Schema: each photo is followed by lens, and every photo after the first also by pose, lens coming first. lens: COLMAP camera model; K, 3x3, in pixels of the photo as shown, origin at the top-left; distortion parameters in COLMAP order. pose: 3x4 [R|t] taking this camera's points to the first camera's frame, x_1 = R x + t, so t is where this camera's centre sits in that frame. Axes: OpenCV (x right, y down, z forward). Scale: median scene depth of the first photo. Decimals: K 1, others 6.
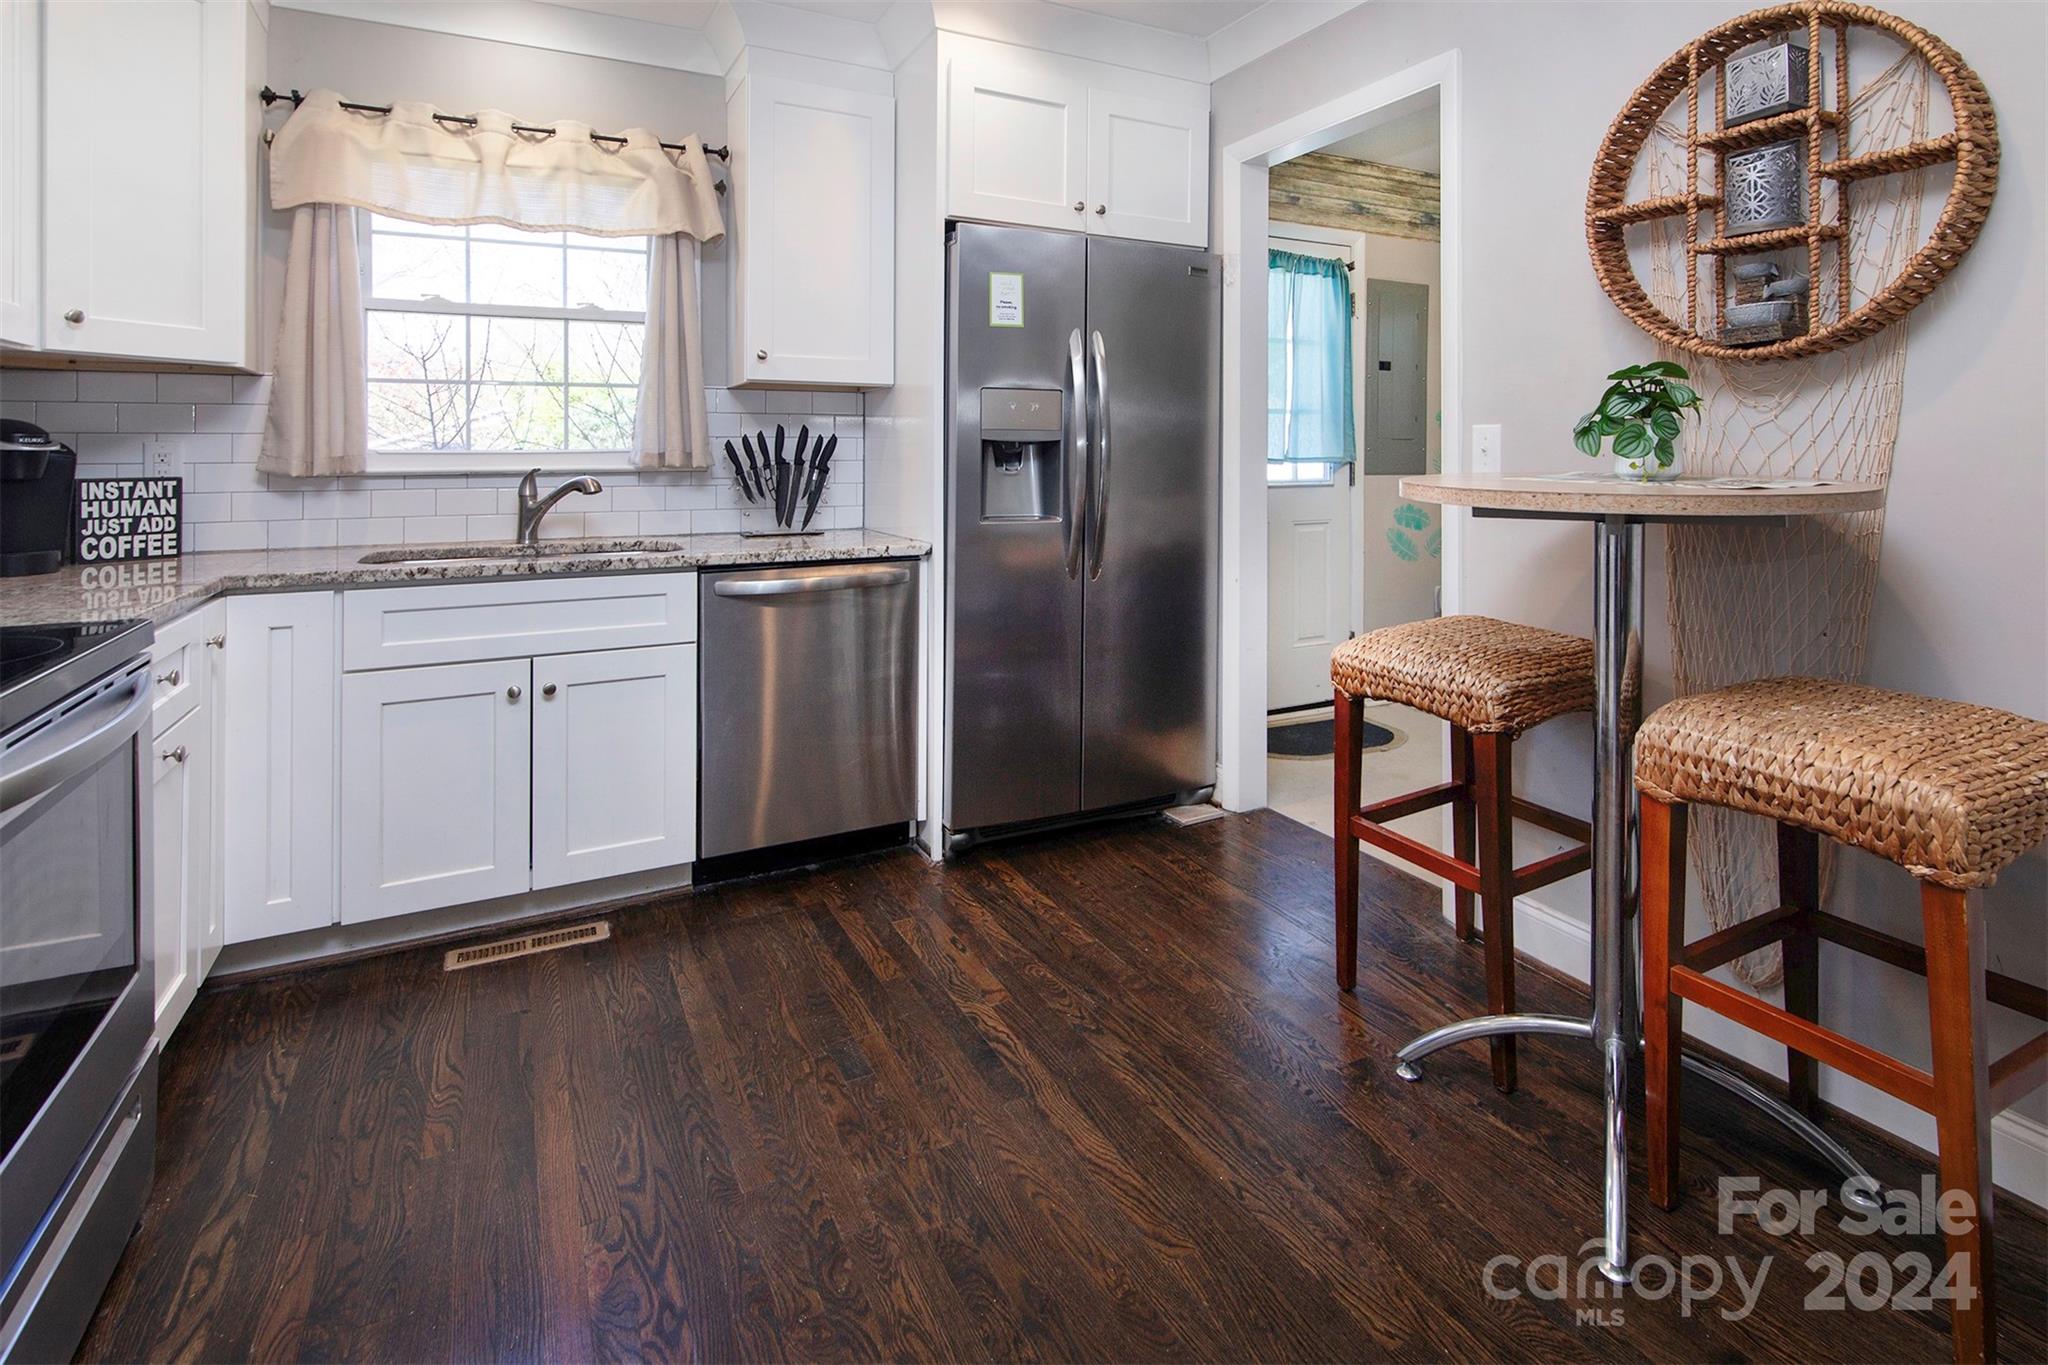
lens RADIAL K [[956.9, 0, 950.2], [0, 956.9, 681.4], [0, 0, 1]] dist [0.002225, -0.001308]
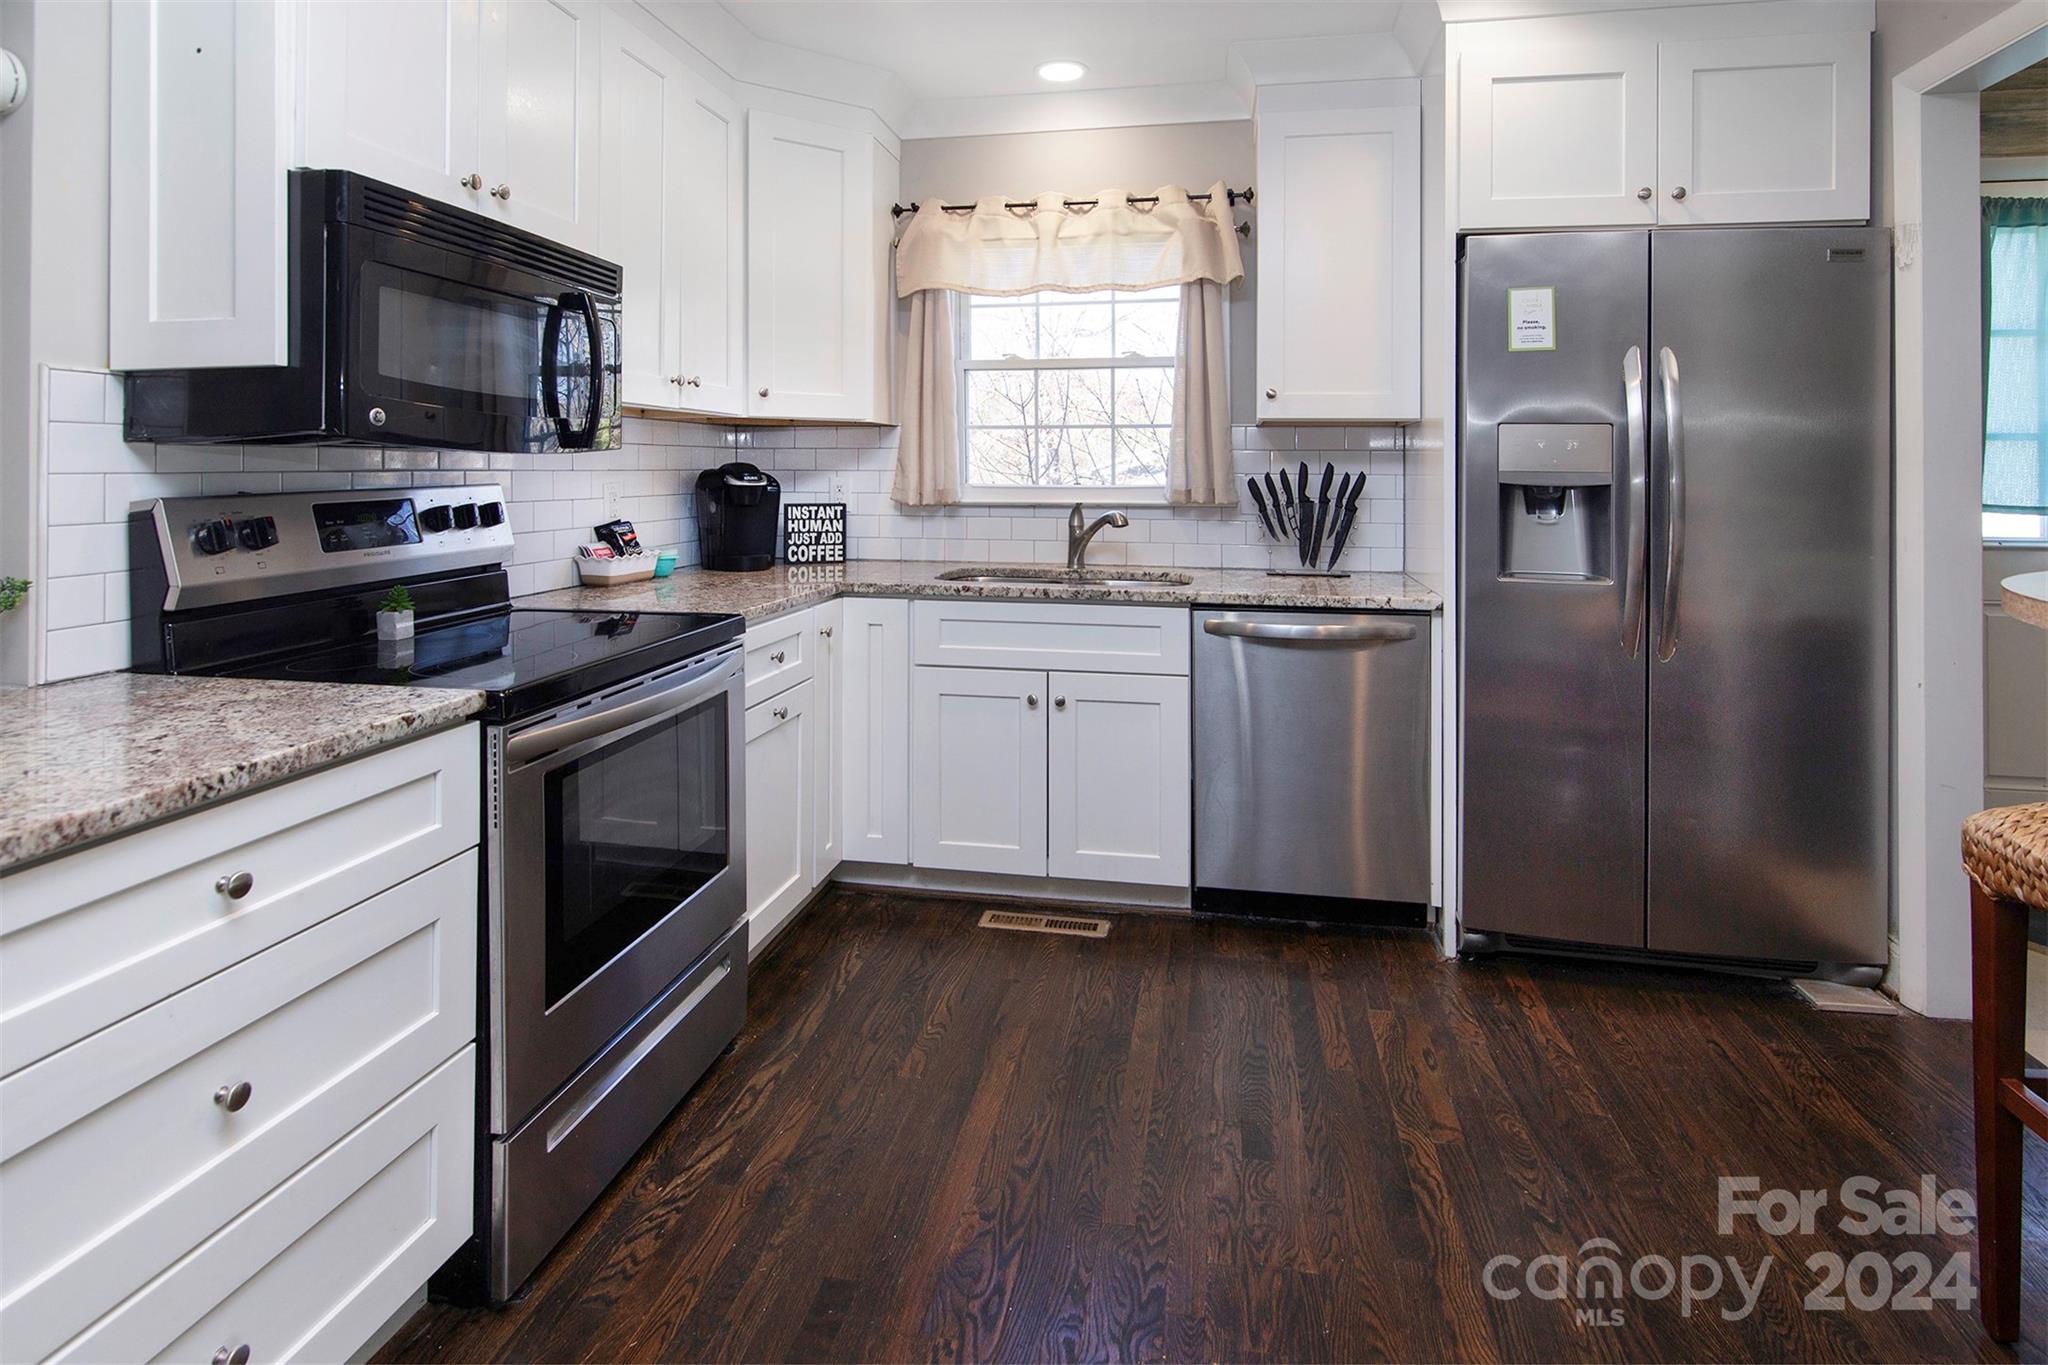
lens RADIAL K [[956.9, 0, 1020.2], [0, 956.9, 680.1], [0, 0, 1]] dist [0.002225, -0.001308]
pose [[0.811660, 0.127740, -0.569991, 0.175852], [-0.137625, 0.990145, 0.025925, -0.039626], [0.567686, 0.057402, 0.821242, 0.067178]]
